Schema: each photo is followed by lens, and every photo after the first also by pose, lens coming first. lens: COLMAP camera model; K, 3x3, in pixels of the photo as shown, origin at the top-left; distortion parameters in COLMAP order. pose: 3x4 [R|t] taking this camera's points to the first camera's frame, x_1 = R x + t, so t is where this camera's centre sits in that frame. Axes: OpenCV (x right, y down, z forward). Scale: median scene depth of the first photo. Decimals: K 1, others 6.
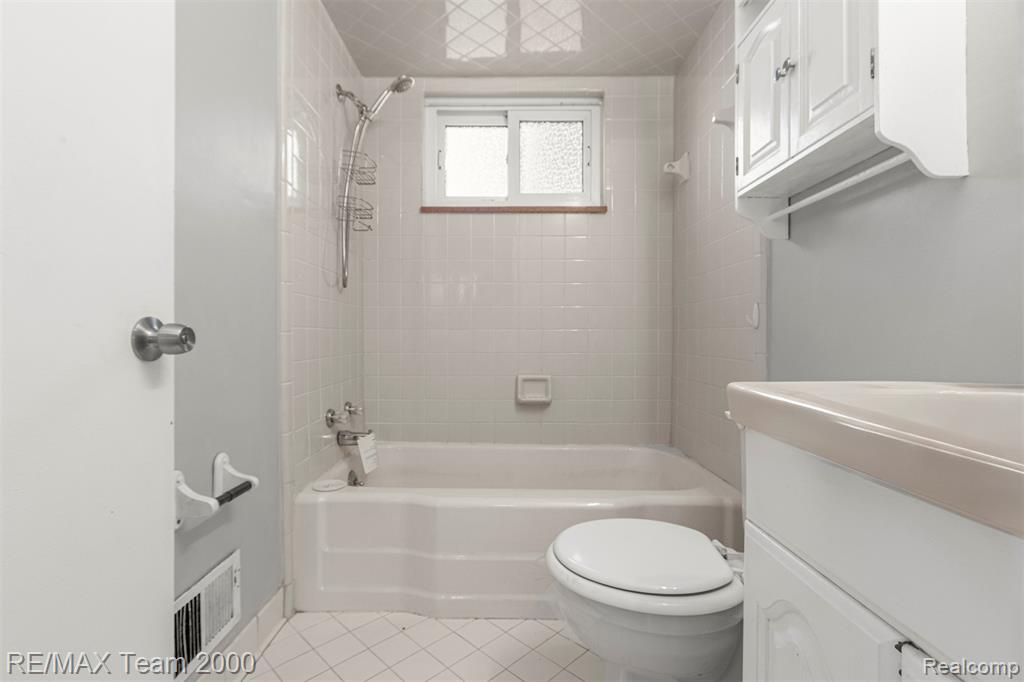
lens RADIAL K [[480.4, 0, 509.6], [0, 480.4, 339.4], [0, 0, 1]] dist [0.025801, -0.001231]
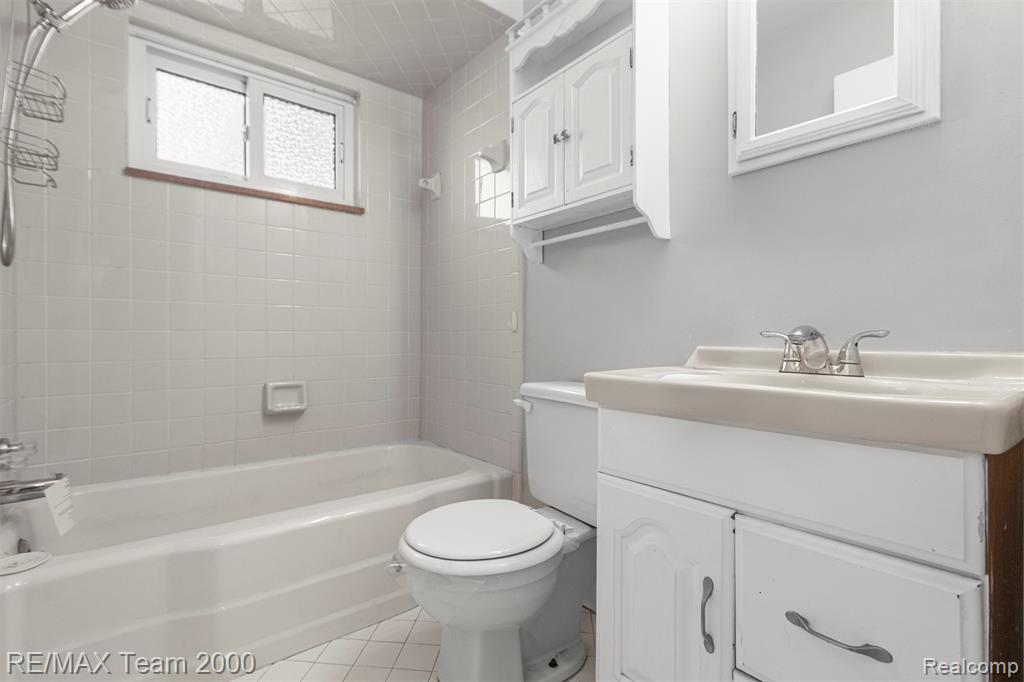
lens RADIAL K [[480.4, 0, 509.2], [0, 480.4, 339.4], [0, 0, 1]] dist [0.025801, -0.001231]
pose [[0.783308, -0.003586, 0.621623, -0.210190], [0.006372, 0.999977, -0.002261, -0.000134], [-0.621601, 0.005732, 0.783313, 0.035918]]
